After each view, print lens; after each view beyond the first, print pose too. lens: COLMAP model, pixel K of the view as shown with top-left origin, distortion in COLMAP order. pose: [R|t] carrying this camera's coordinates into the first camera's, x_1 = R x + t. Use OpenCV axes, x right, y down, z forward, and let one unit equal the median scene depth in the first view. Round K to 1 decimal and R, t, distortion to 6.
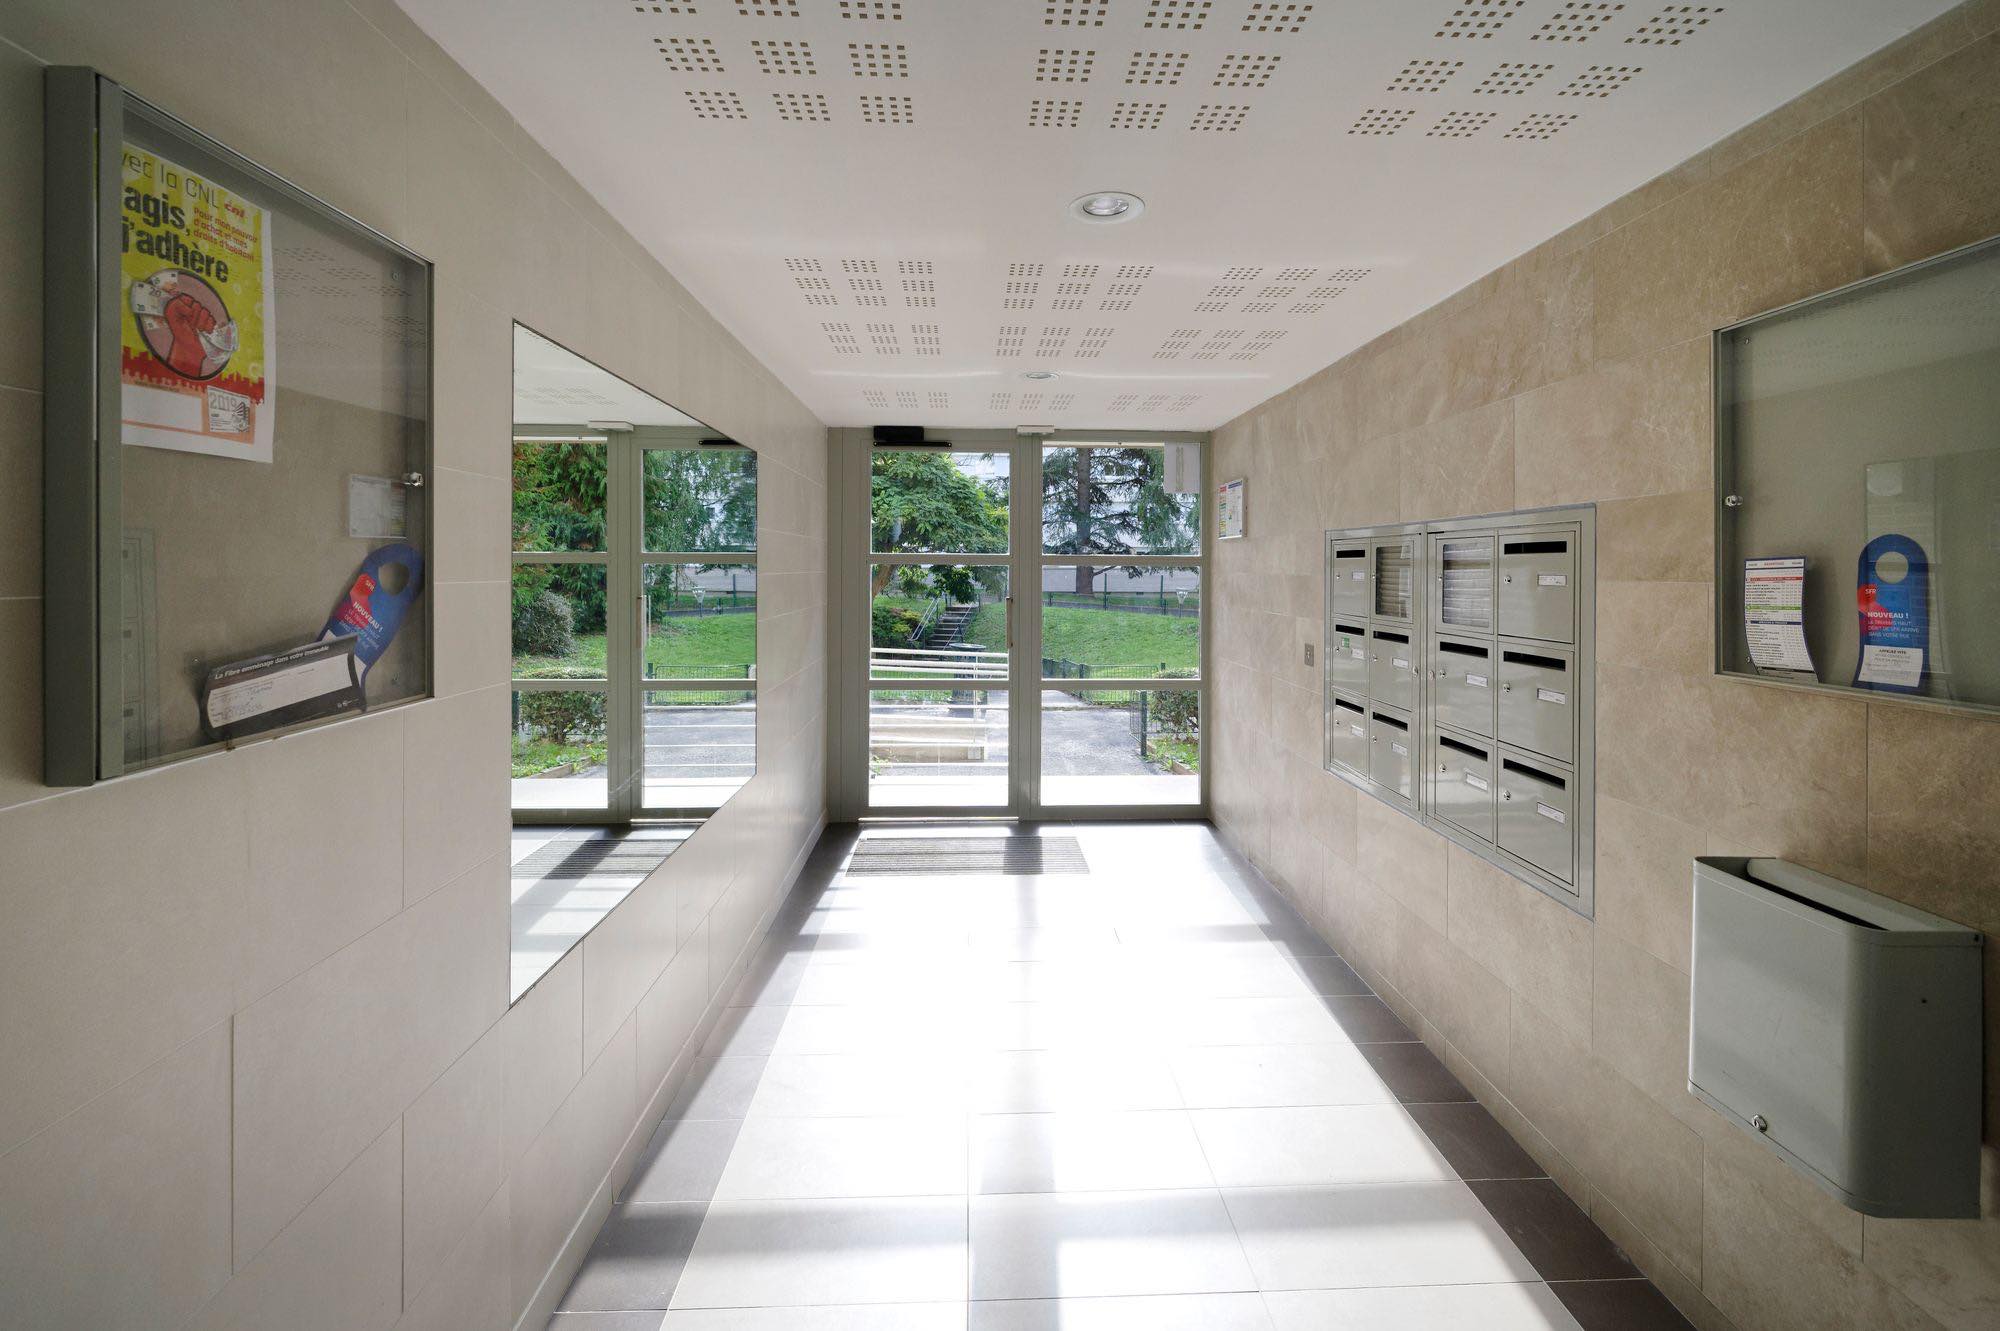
lens RADIAL K [[875.8, 0, 1000.6], [0, 875.8, 568.6], [0, 0, 1]] dist [0.000894, 0.000023]
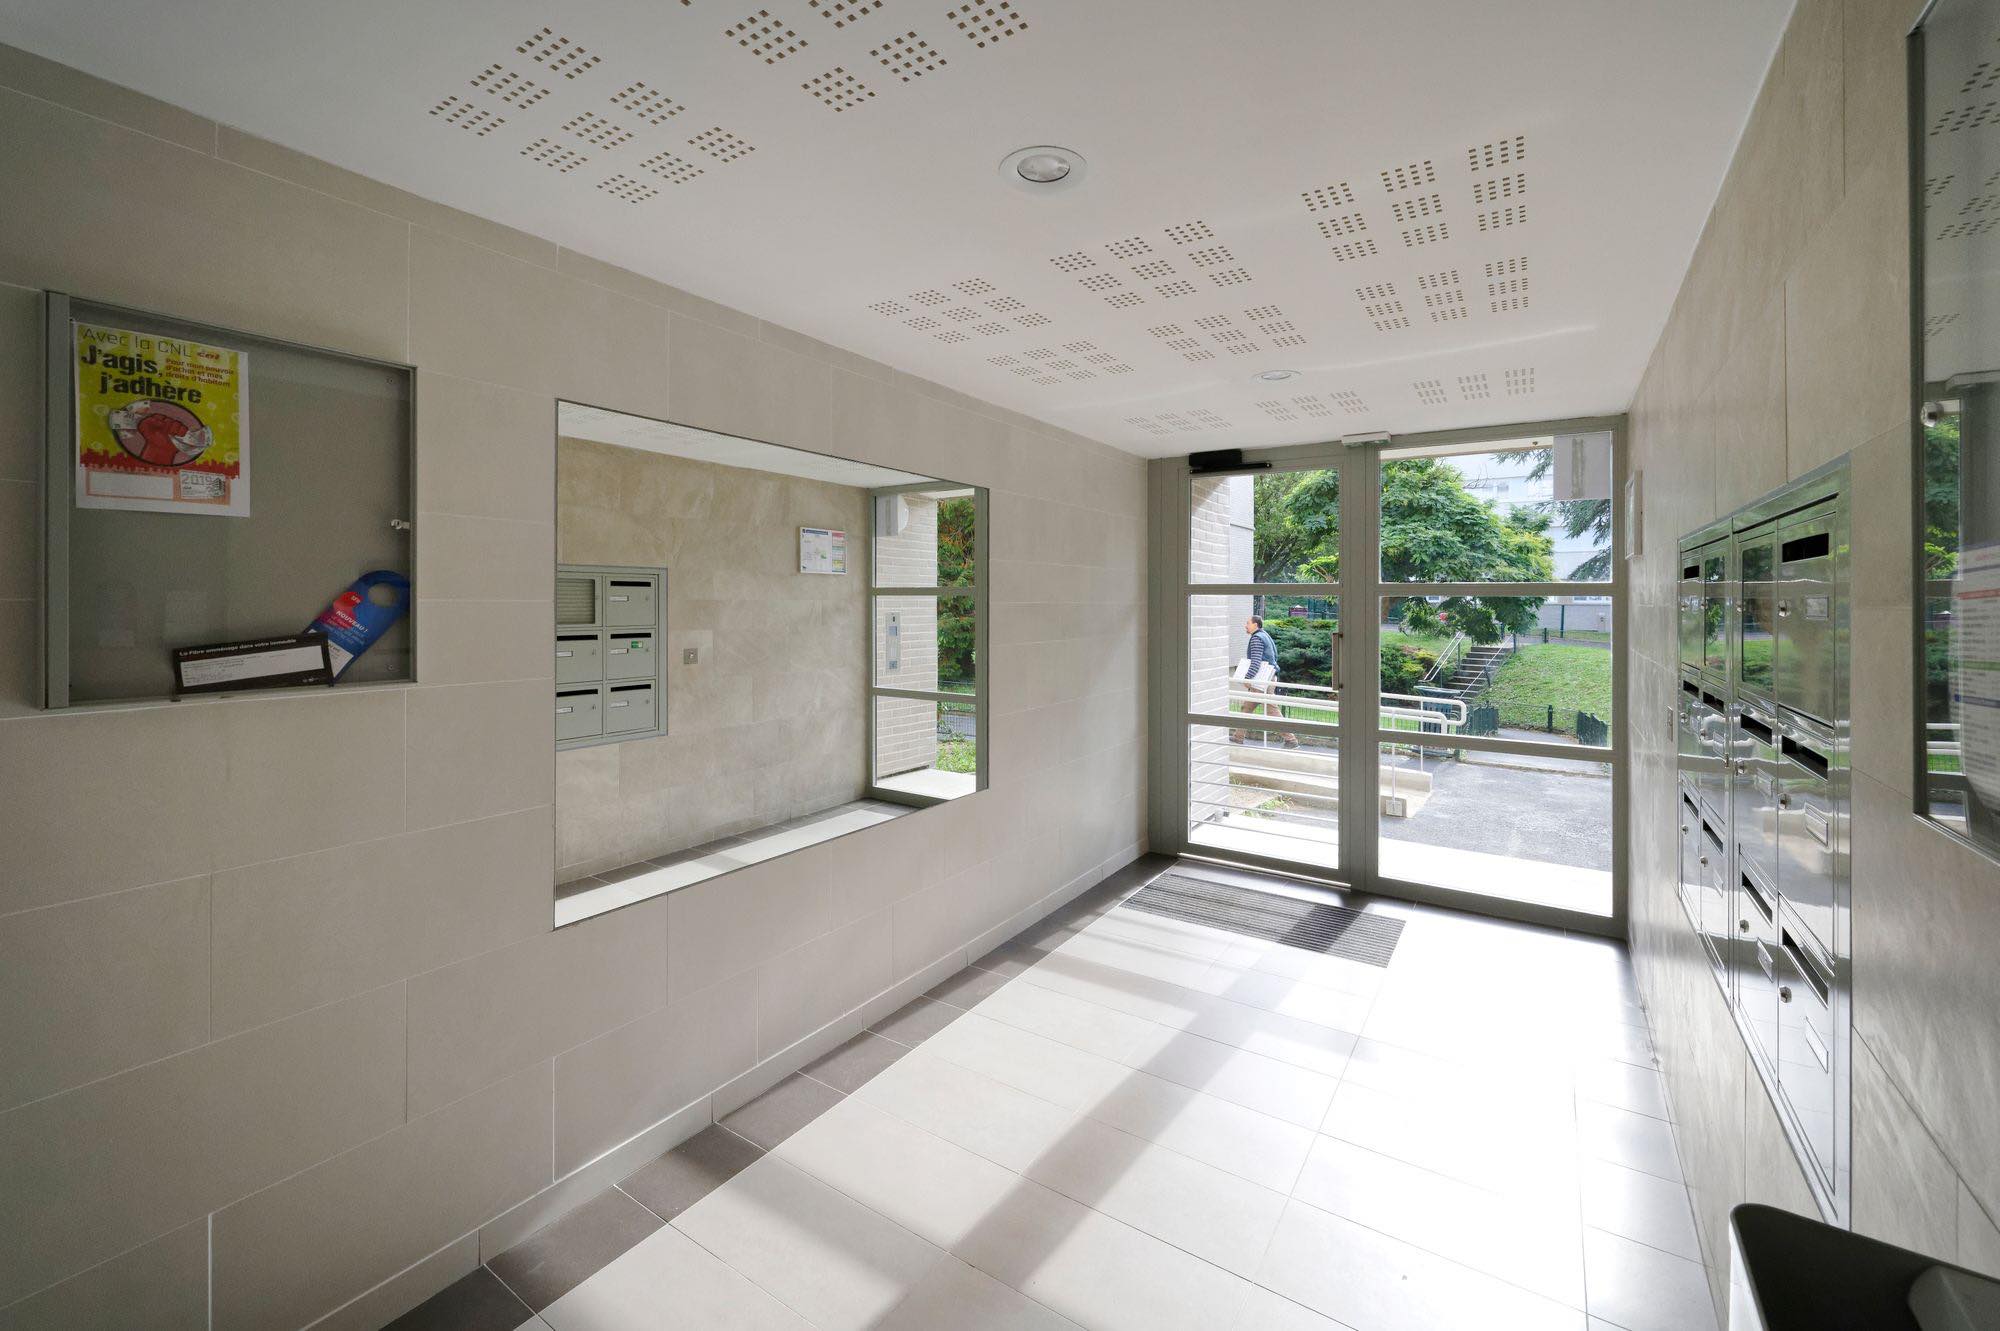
lens RADIAL K [[824.4, 0, 989.7], [0, 824.4, 599.2], [0, 0, 1]] dist [-0.000024, -0.000347]
pose [[0.807682, -0.000922, -0.589618, 0.891084], [-0.002847, 0.999981, -0.005463, 0.022397], [0.589612, 0.006090, 0.807664, 0.512263]]
